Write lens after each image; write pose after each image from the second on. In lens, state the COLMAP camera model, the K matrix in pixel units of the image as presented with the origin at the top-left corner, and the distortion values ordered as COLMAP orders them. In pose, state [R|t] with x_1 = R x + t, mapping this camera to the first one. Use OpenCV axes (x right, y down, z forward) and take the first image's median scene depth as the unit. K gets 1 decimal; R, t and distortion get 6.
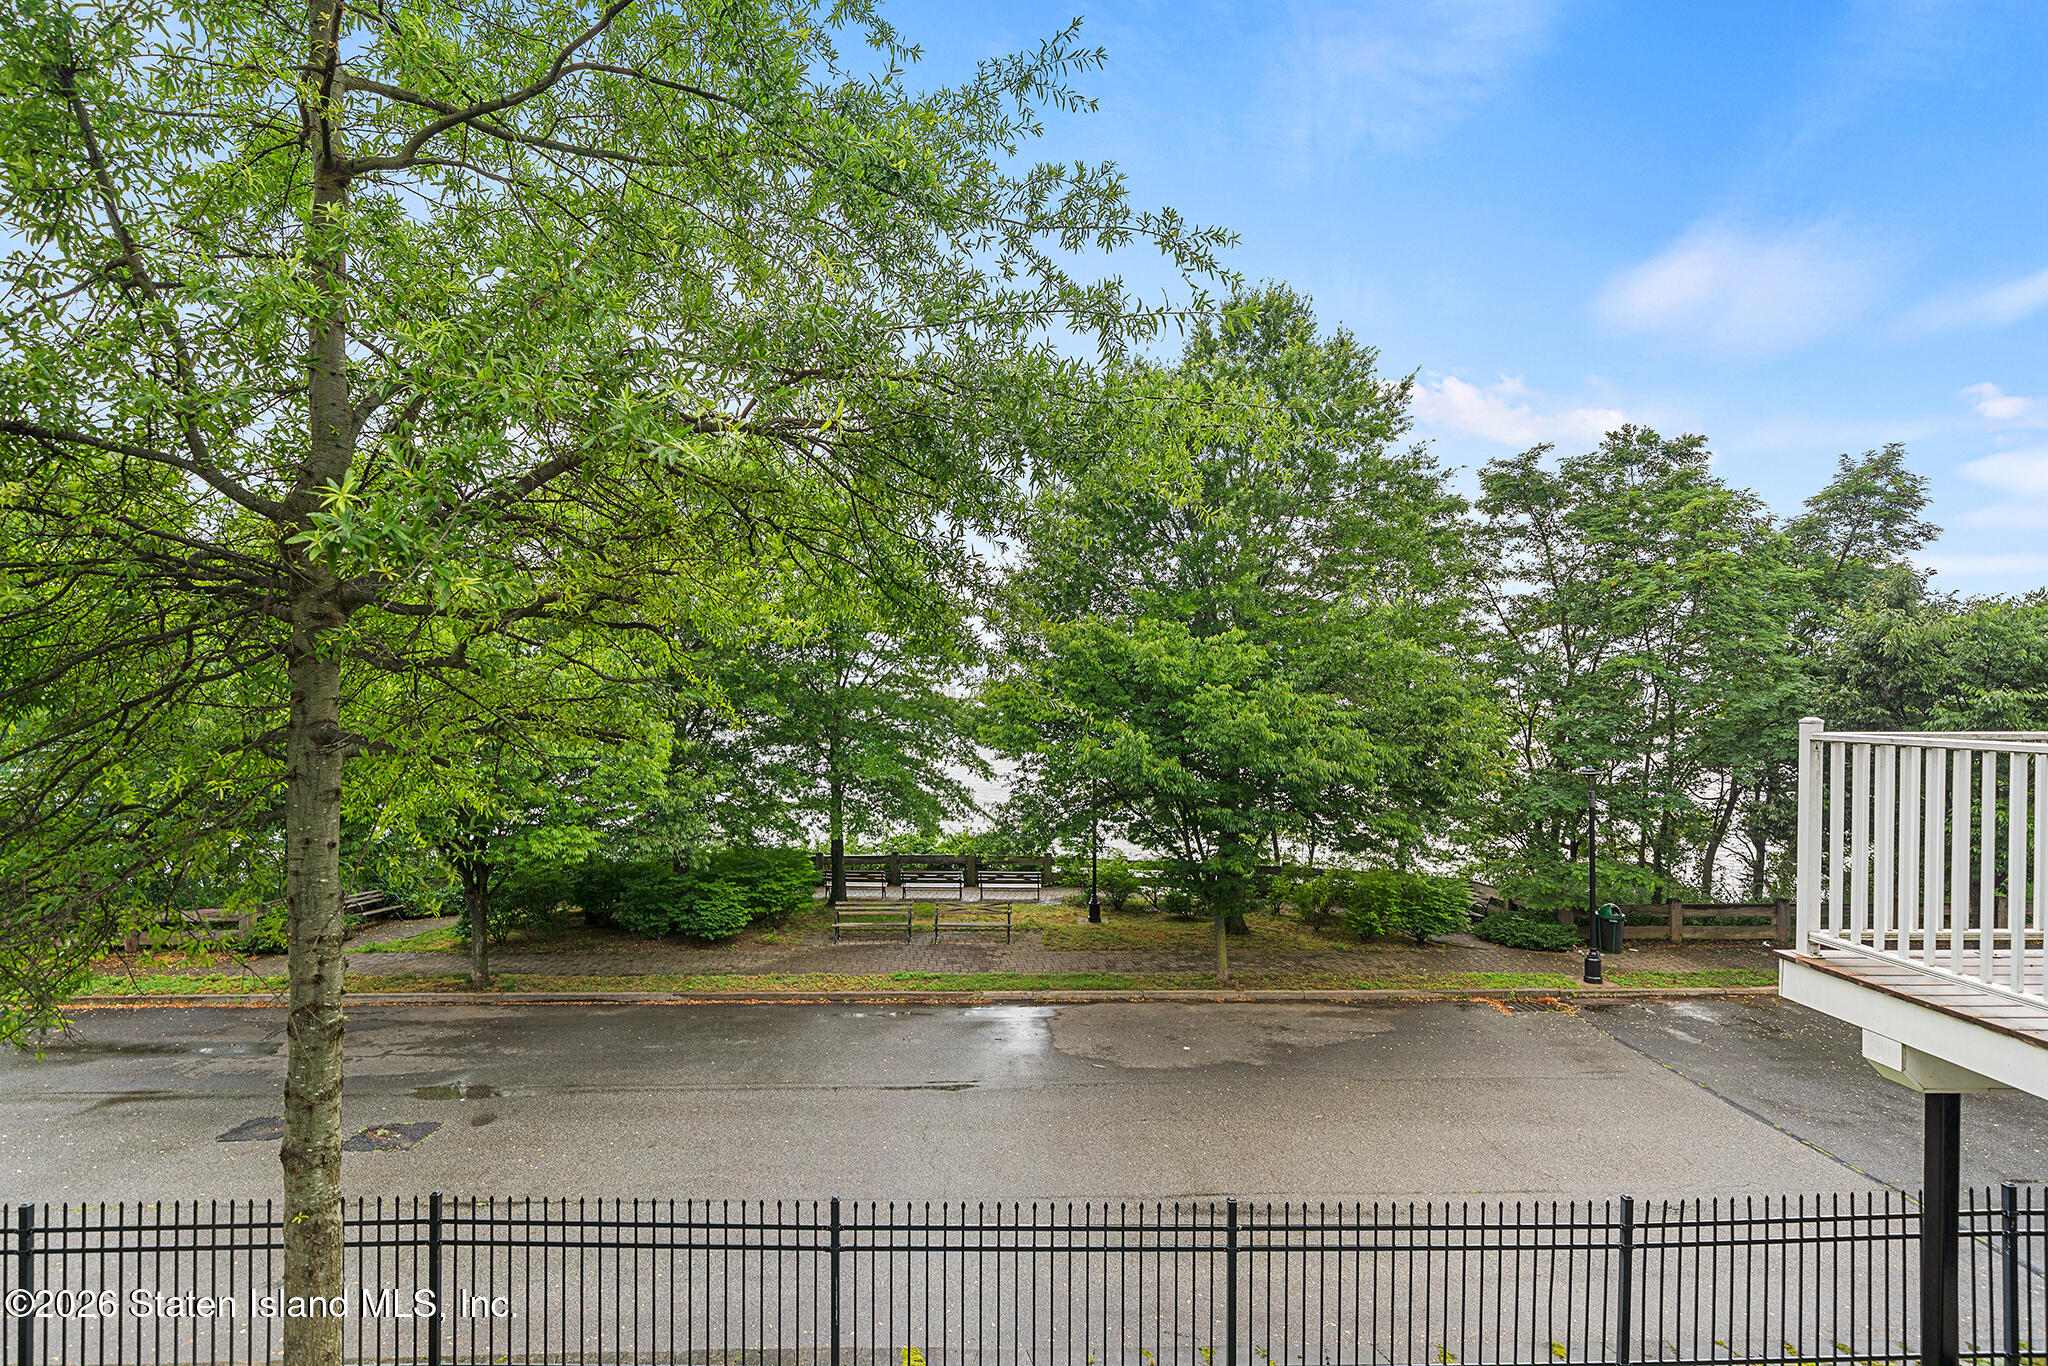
lens RADIAL K [[983.1, 0, 1012.9], [0, 983.1, 714.1], [0, 0, 1]] dist [-0.000460, 0.000437]
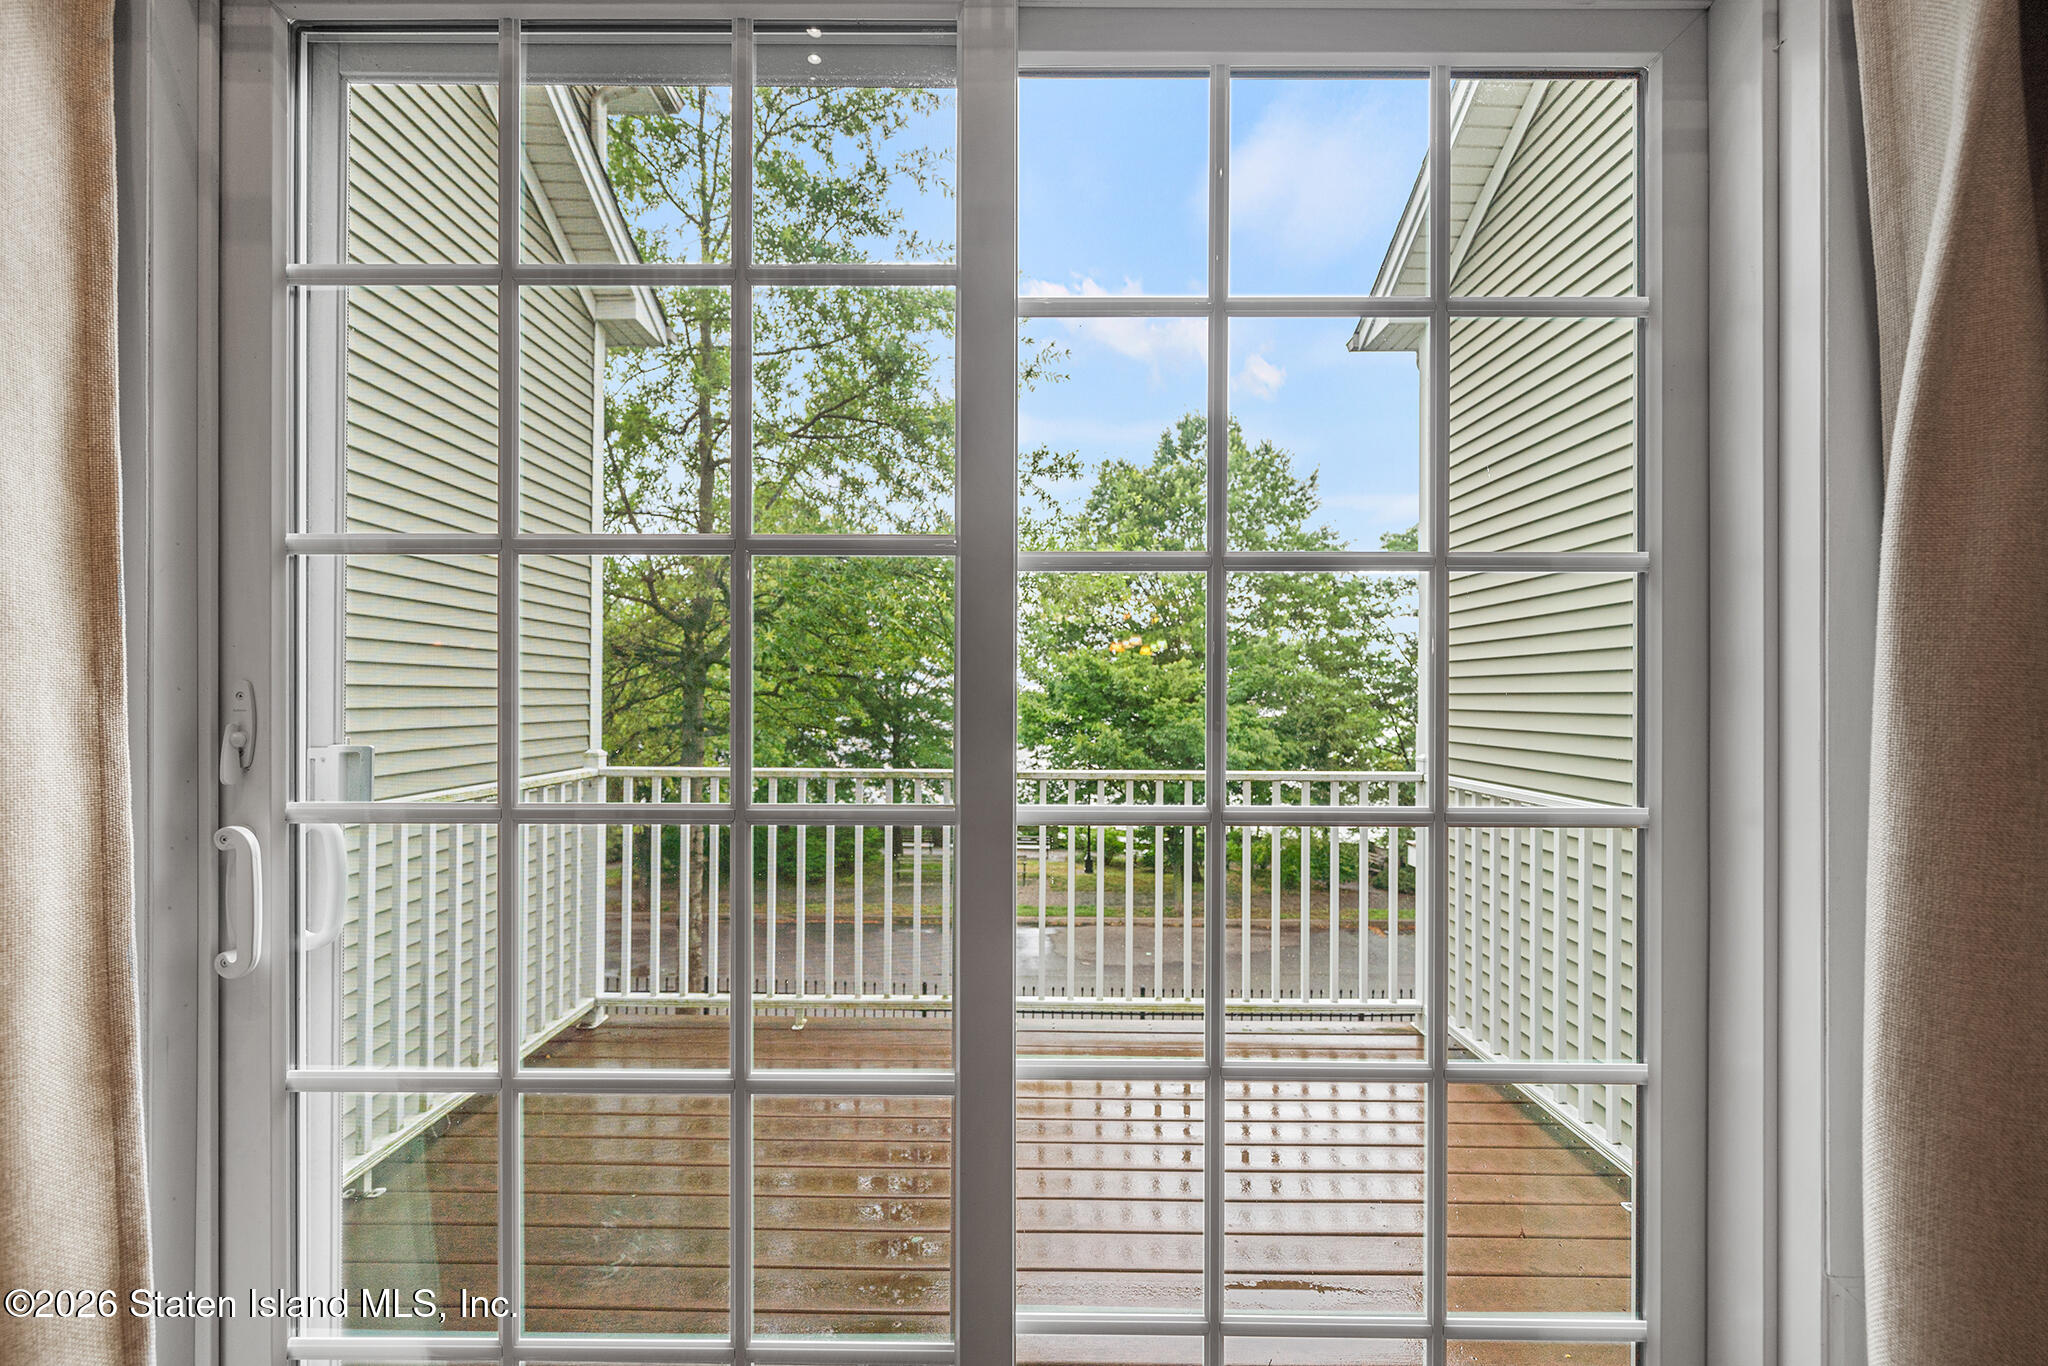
lens RADIAL K [[848.3, 0, 1017.4], [0, 848.3, 693.9], [0, 0, 1]] dist [-0.000985, 0.000042]
pose [[0.999818, 0.007323, -0.017632, 0.005052], [-0.007792, 0.999614, -0.026675, -0.001062], [0.017430, 0.026807, 0.999489, -0.182492]]
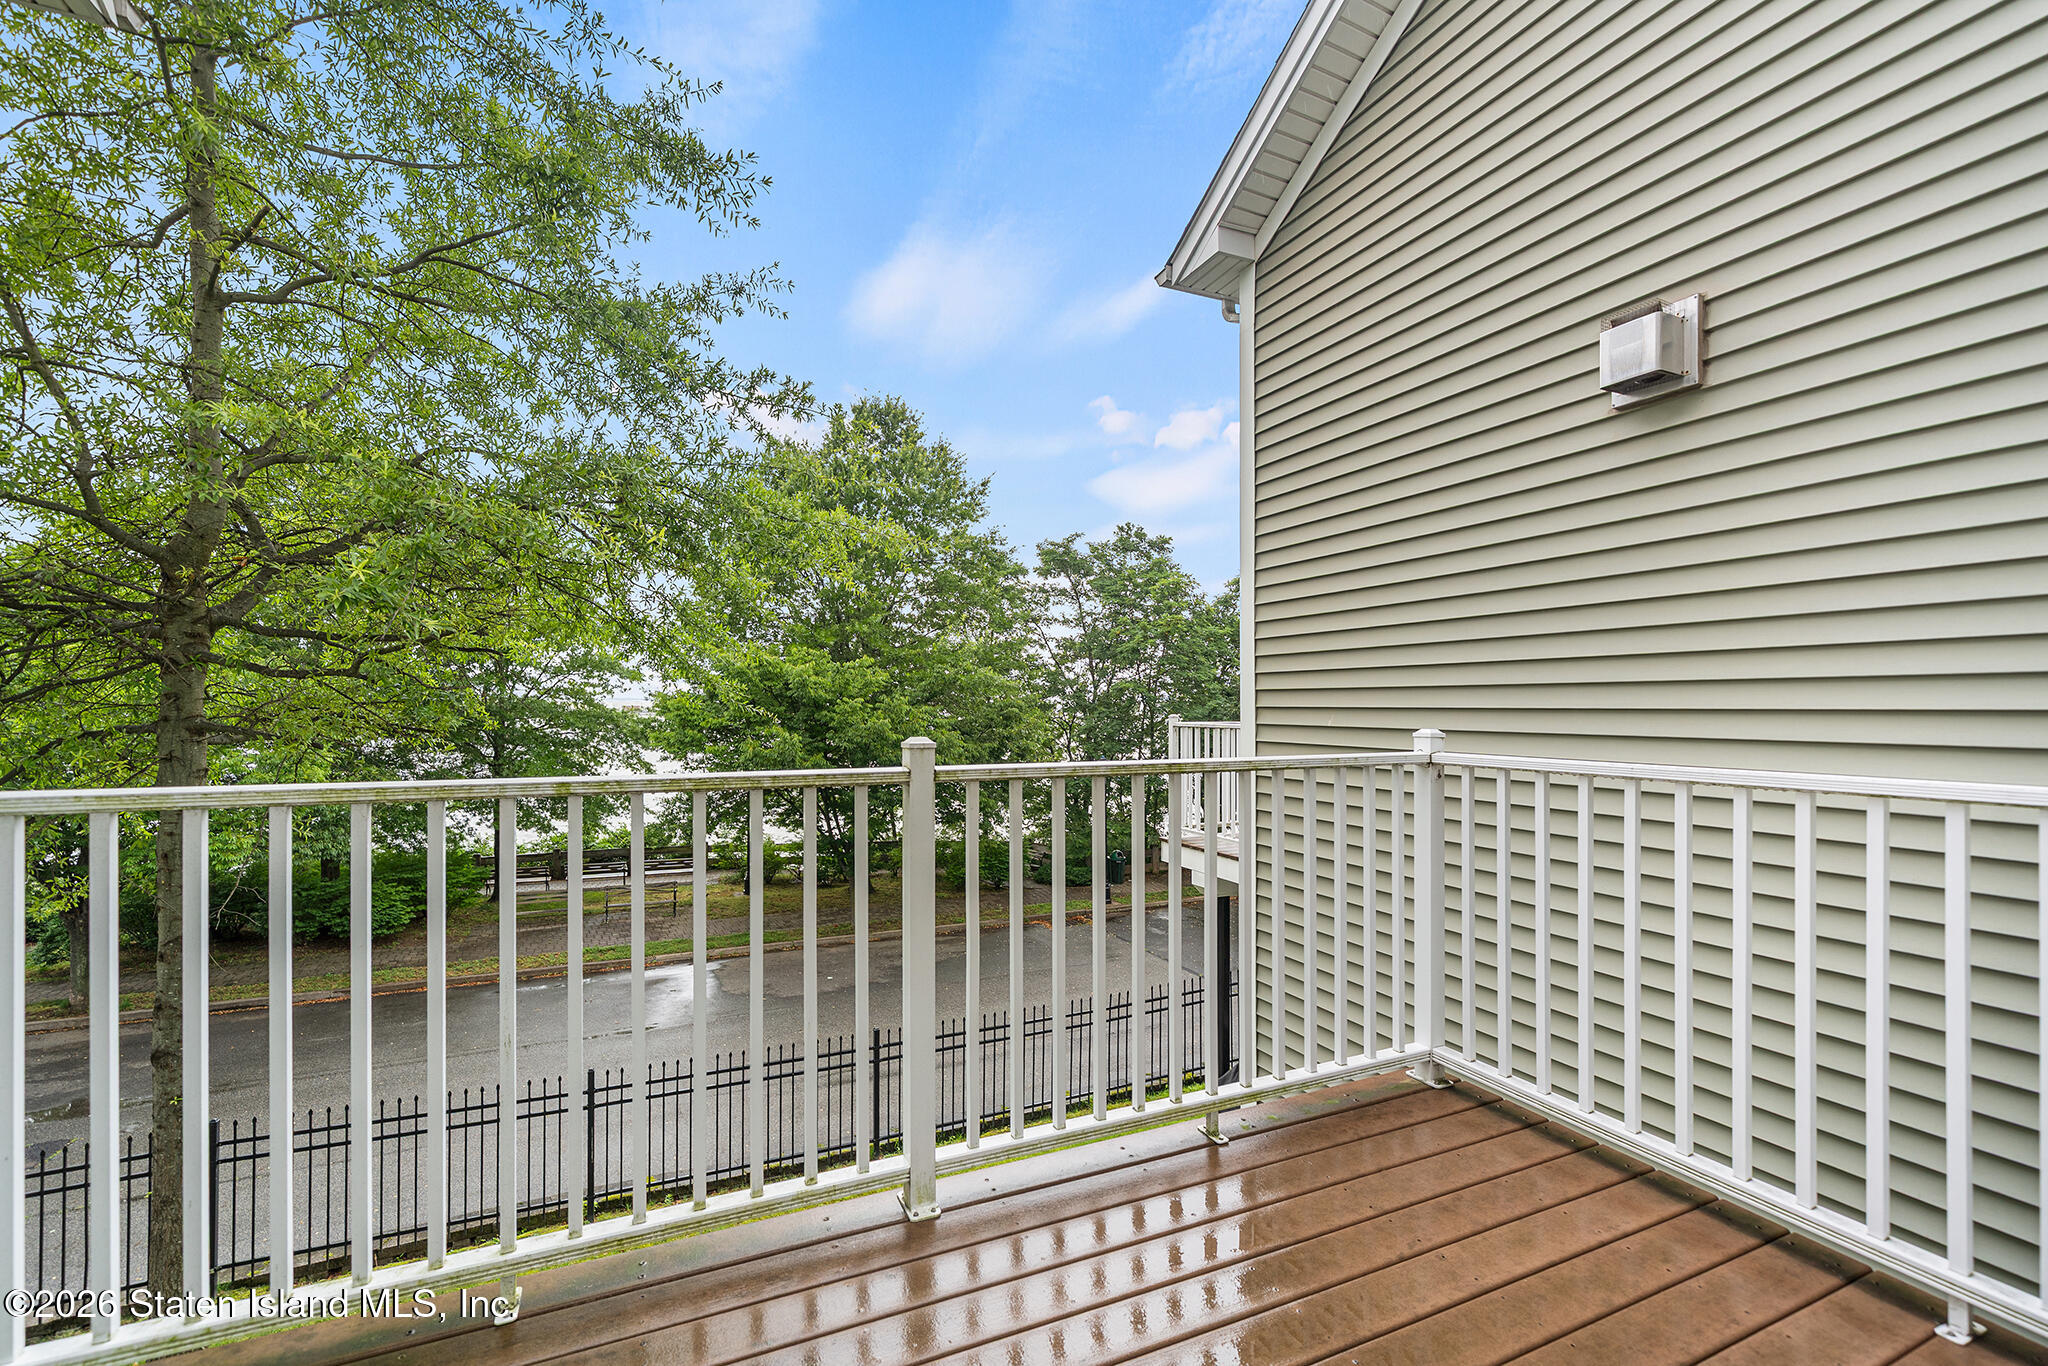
lens RADIAL K [[844.6, 0, 1013.5], [0, 844.6, 703.4], [0, 0, 1]] dist [-0.000229, 0.000297]
pose [[0.917954, 0.004864, 0.396657, -0.033746], [0.005836, 0.999651, -0.025766, 0.005524], [-0.396644, 0.025967, 0.917605, -0.097674]]
